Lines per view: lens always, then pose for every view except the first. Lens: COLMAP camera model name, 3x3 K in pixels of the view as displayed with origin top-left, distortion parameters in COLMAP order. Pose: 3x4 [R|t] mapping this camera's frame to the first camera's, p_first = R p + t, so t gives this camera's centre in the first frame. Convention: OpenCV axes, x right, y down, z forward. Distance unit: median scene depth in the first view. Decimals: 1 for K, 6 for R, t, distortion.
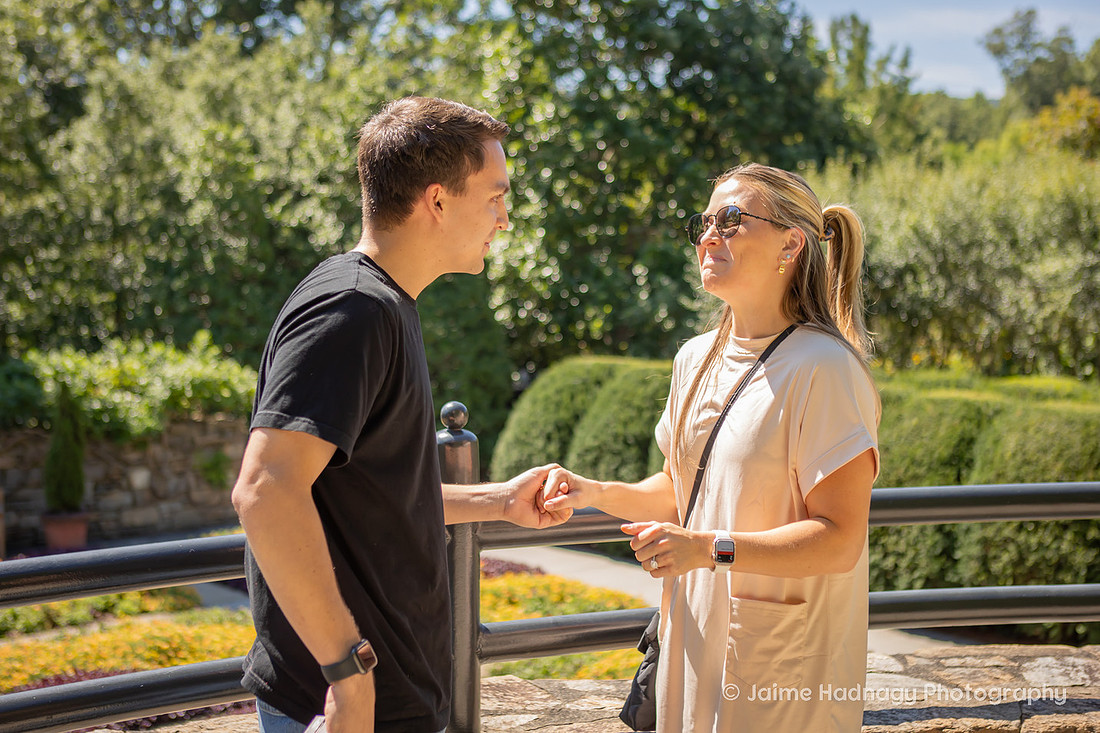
lens RADIAL K [[1481.3, 0, 574.9], [0, 1481.3, 375.9], [0, 0, 1]] dist [-0.027943, 0.000000]
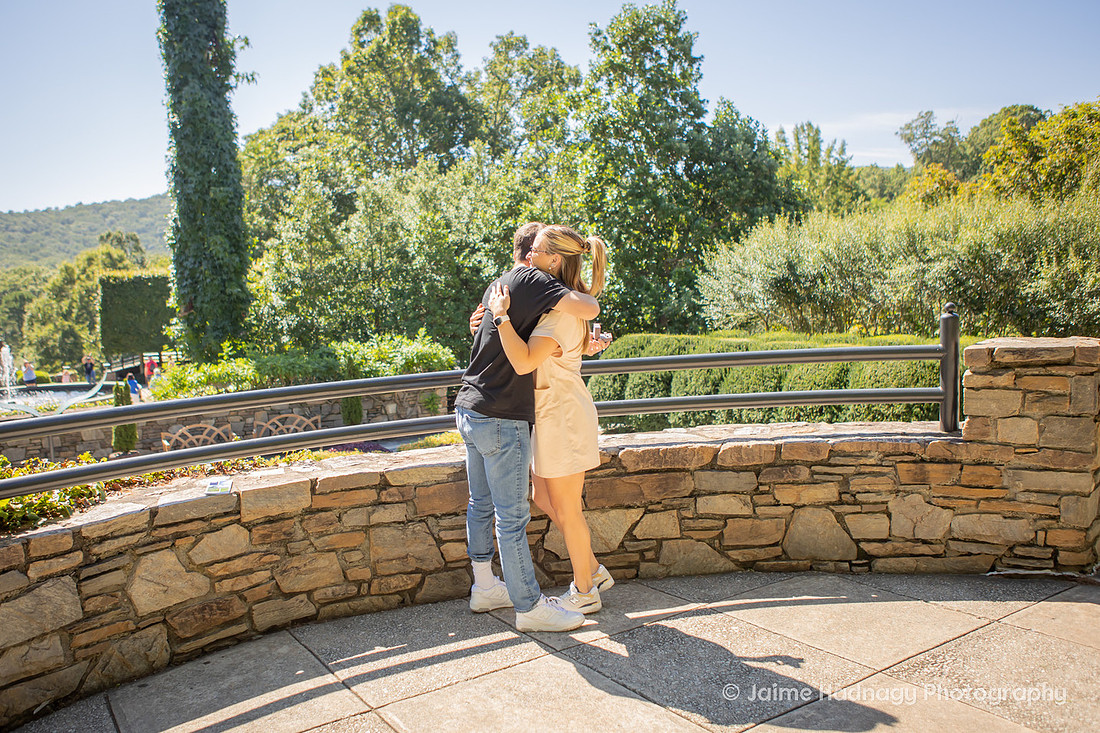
lens RADIAL K [[905.4, 0, 522.0], [0, 905.4, 376.5], [0, 0, 1]] dist [-0.091258, 0.082416]
pose [[0.989034, -0.030203, -0.144568, 0.024209], [0.033687, 0.999197, 0.021711, 0.008728], [0.143796, -0.026343, 0.989257, -0.070369]]
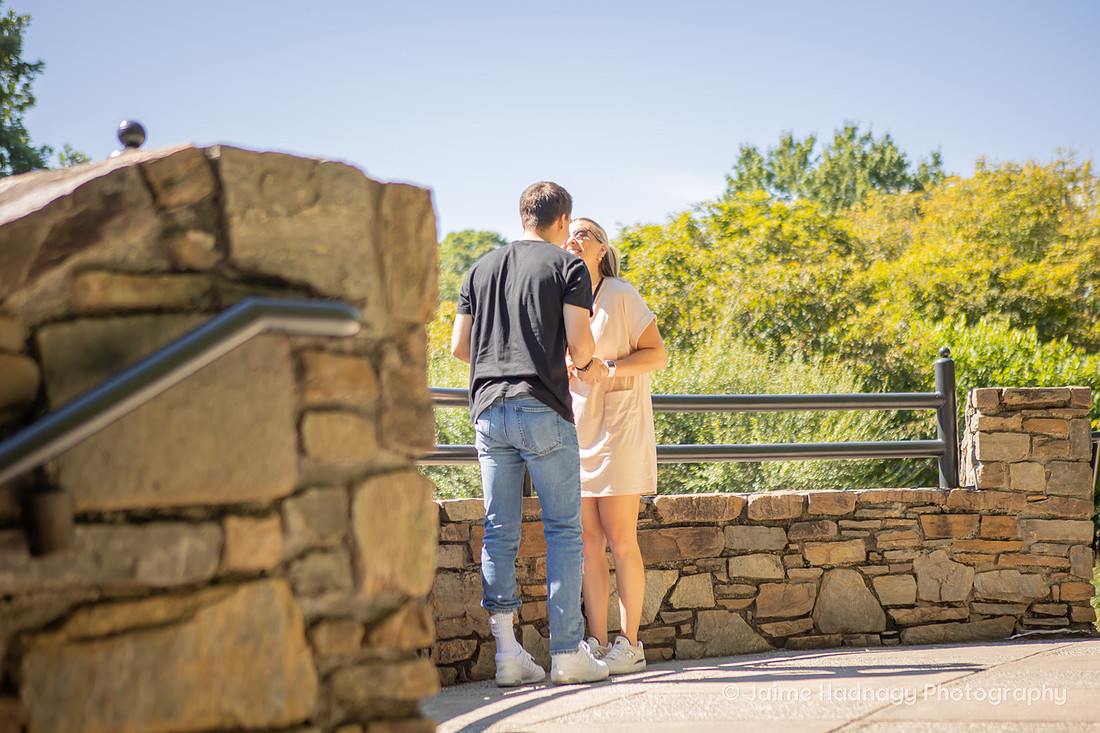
lens RADIAL K [[1968.8, 0, 574.8], [0, 1968.8, 370.0], [0, 0, 1]] dist [0.102616, 0.000000]
pose [[0.906871, 0.002215, 0.421402, -0.135536], [0.068936, 0.985736, -0.153534, 0.057381], [-0.415731, 0.168286, 0.893783, -0.180695]]
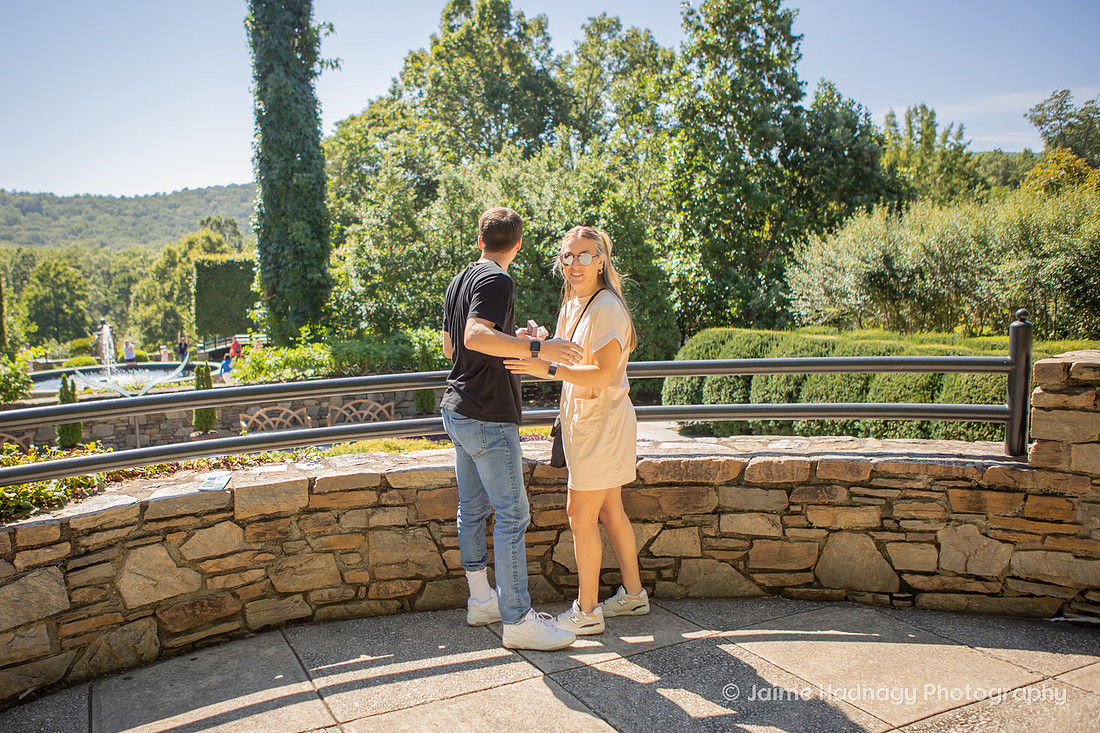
lens RADIAL K [[905.4, 0, 491.1], [0, 905.4, 393.4], [0, 0, 1]] dist [-0.091258, 0.082416]
pose [[0.958691, 0.006307, -0.284381, 0.038868], [0.008765, 0.998624, 0.051696, 0.006588], [0.284316, -0.052053, 0.957317, -0.057092]]
